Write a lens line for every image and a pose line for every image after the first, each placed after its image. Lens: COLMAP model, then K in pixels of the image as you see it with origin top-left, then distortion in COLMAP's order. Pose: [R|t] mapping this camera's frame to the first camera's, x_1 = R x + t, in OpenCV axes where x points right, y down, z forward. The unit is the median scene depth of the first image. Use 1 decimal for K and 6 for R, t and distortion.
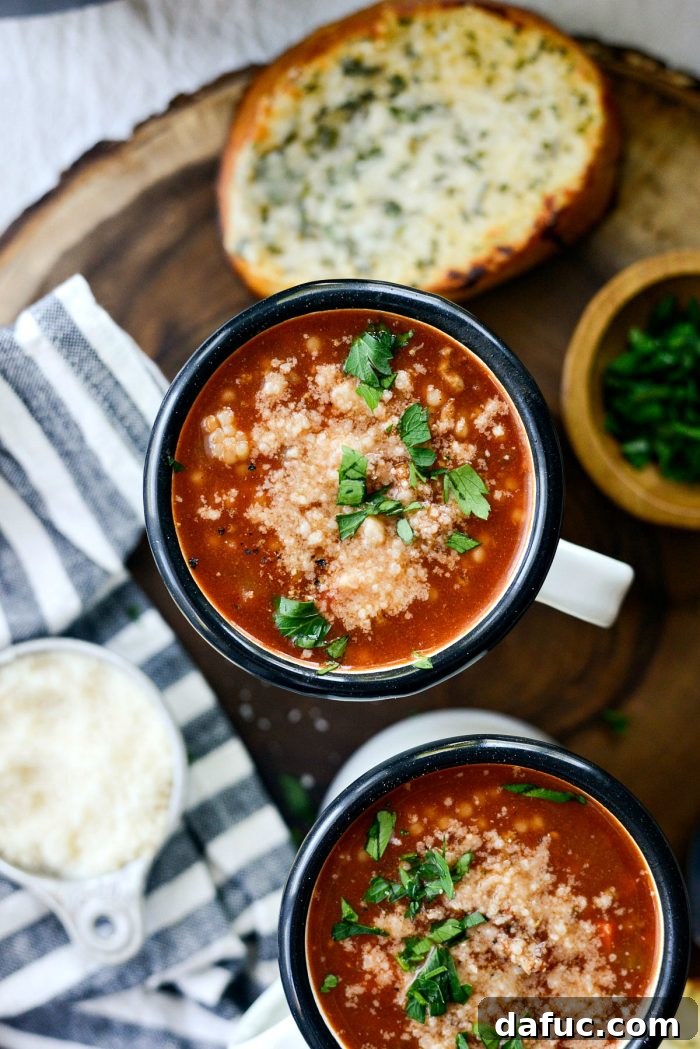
lens RADIAL K [[1755.0, 0, 350.0], [0, 1755.0, 524.5], [0, 0, 1]] dist [-0.163341, 0.033063]
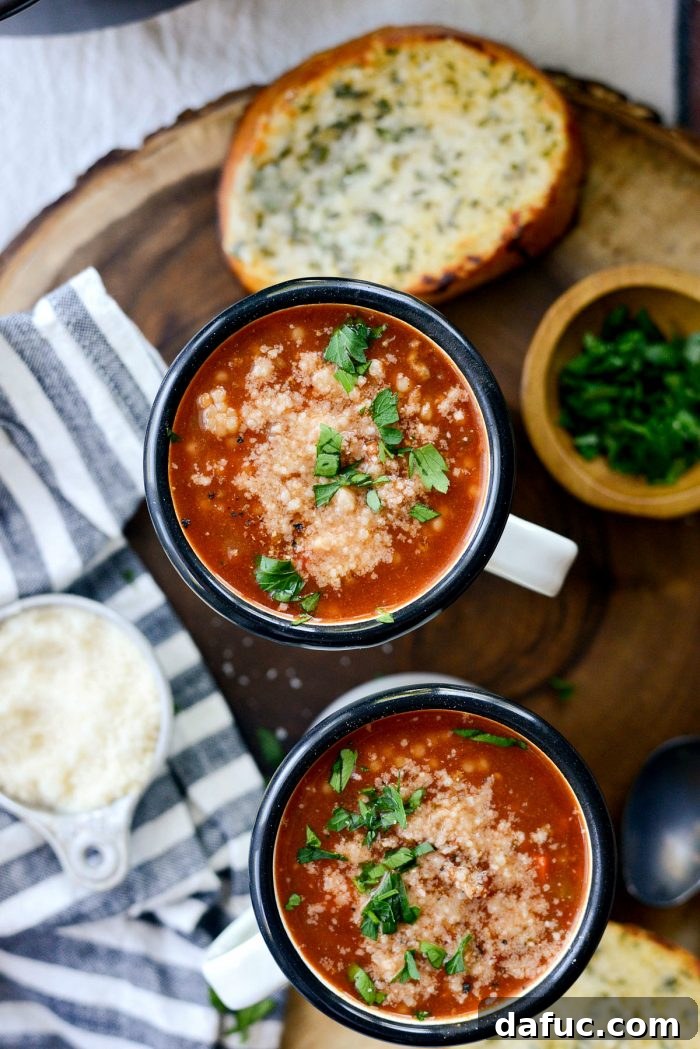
lens RADIAL K [[1755.0, 0, 350.0], [0, 1755.0, 524.5], [0, 0, 1]] dist [-0.163341, 0.033063]
pose [[0.999430, 0.033278, 0.005759, 0.010072], [-0.033207, 0.999376, -0.012061, 0.032605], [-0.006157, 0.011862, 0.999911, -0.130415]]
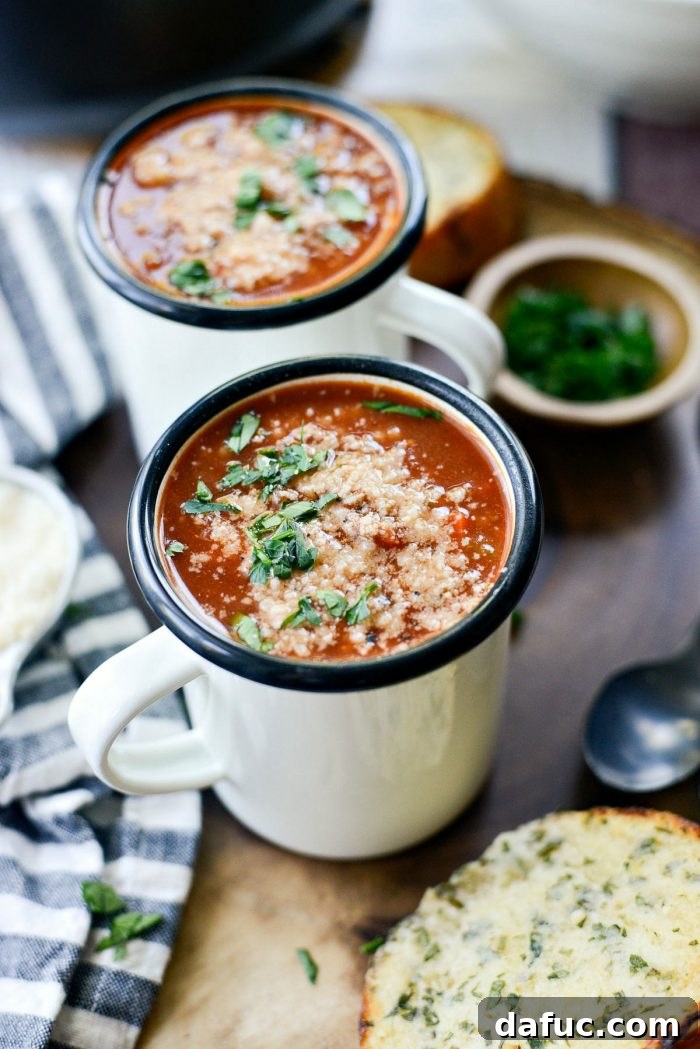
lens RADIAL K [[1755.0, 0, 350.0], [0, 1755.0, 524.5], [0, 0, 1]] dist [-0.163341, 0.033063]
pose [[0.997046, 0.034217, -0.068764, 0.154760], [-0.069911, 0.775057, -0.628012, 0.870060], [0.031808, 0.630964, 0.775160, 0.222680]]
